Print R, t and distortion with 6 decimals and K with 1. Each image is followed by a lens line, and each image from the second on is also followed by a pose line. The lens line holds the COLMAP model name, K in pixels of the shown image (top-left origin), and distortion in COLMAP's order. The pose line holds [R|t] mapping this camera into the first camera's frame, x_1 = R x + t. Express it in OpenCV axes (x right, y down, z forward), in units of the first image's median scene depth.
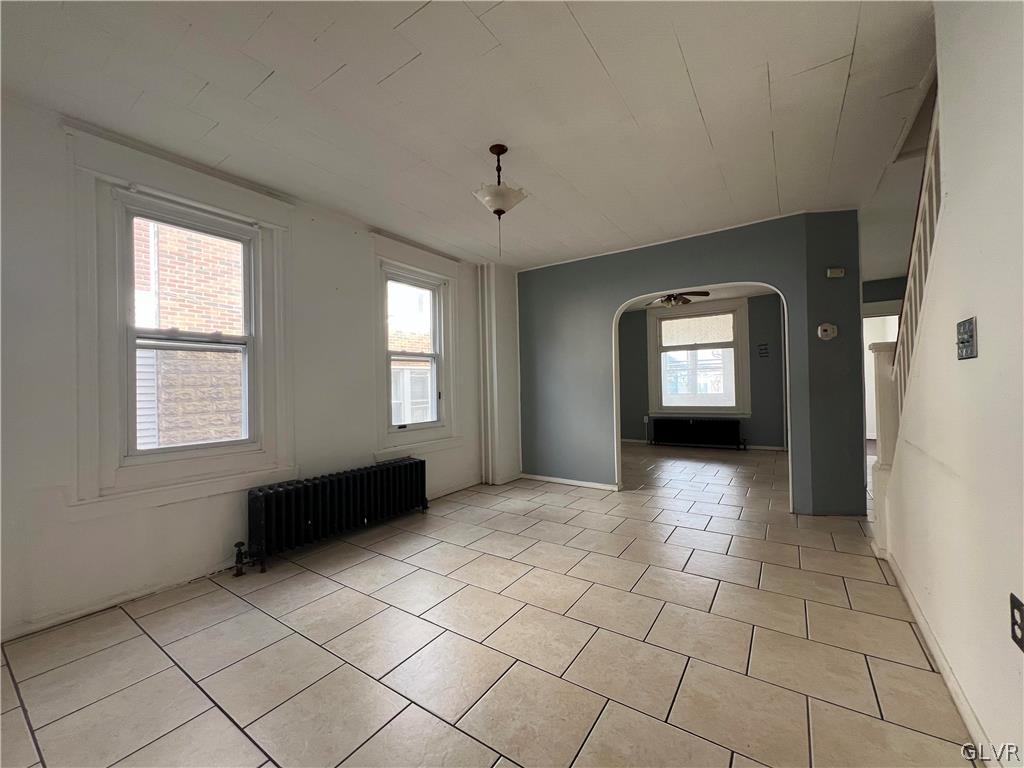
lens RADIAL K [[412.0, 0, 513.8], [0, 412.0, 385.5], [0, 0, 1]] dist [-0.005755, 0.000614]
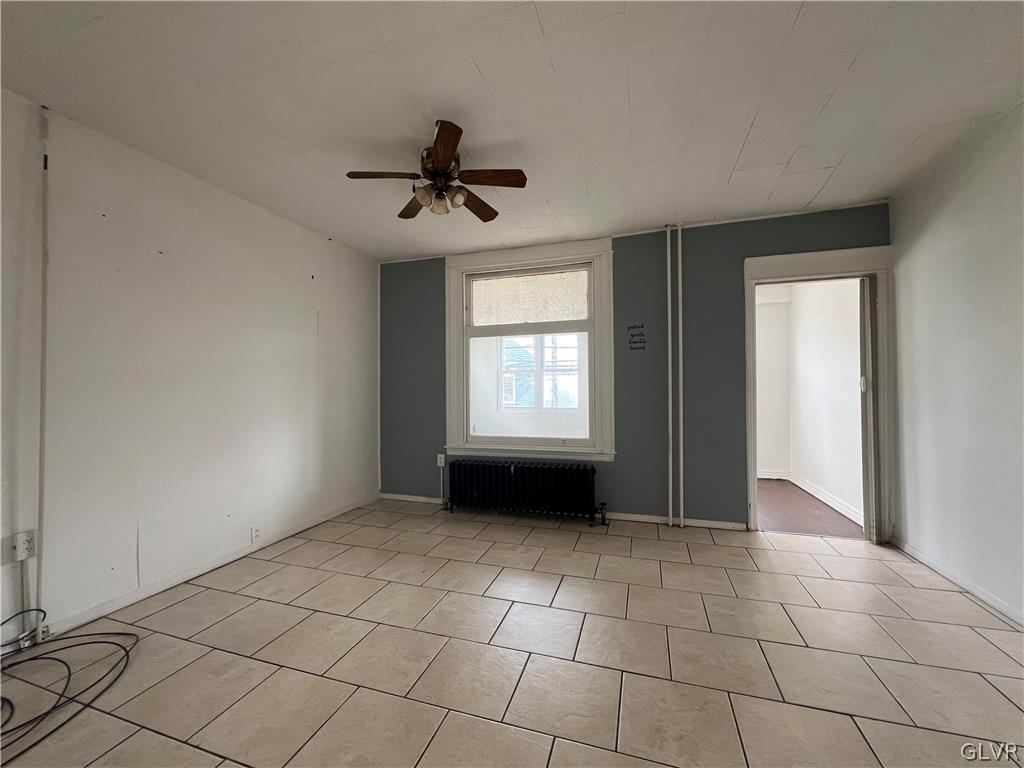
lens RADIAL K [[412.0, 0, 510.9], [0, 412.0, 385.3], [0, 0, 1]] dist [-0.005755, 0.000614]
pose [[0.961770, 0.015199, 0.273436, 0.269636], [-0.014040, 0.999882, -0.006197, -0.014484], [-0.273498, 0.002121, 0.961870, 0.469939]]
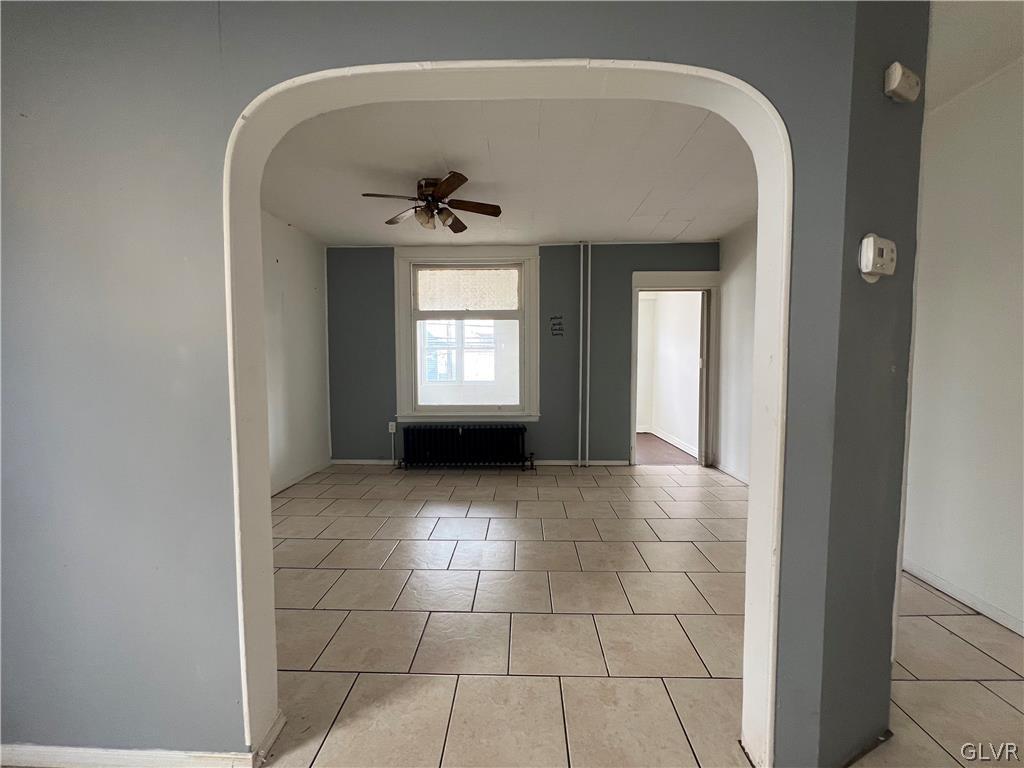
lens RADIAL K [[412.0, 0, 513.7], [0, 412.0, 386.0], [0, 0, 1]] dist [-0.005755, 0.000614]
pose [[0.844327, -0.014581, 0.535630, 0.149233], [-0.017585, 0.998337, 0.054898, -0.017714], [-0.535540, -0.055771, 0.842667, 0.394829]]
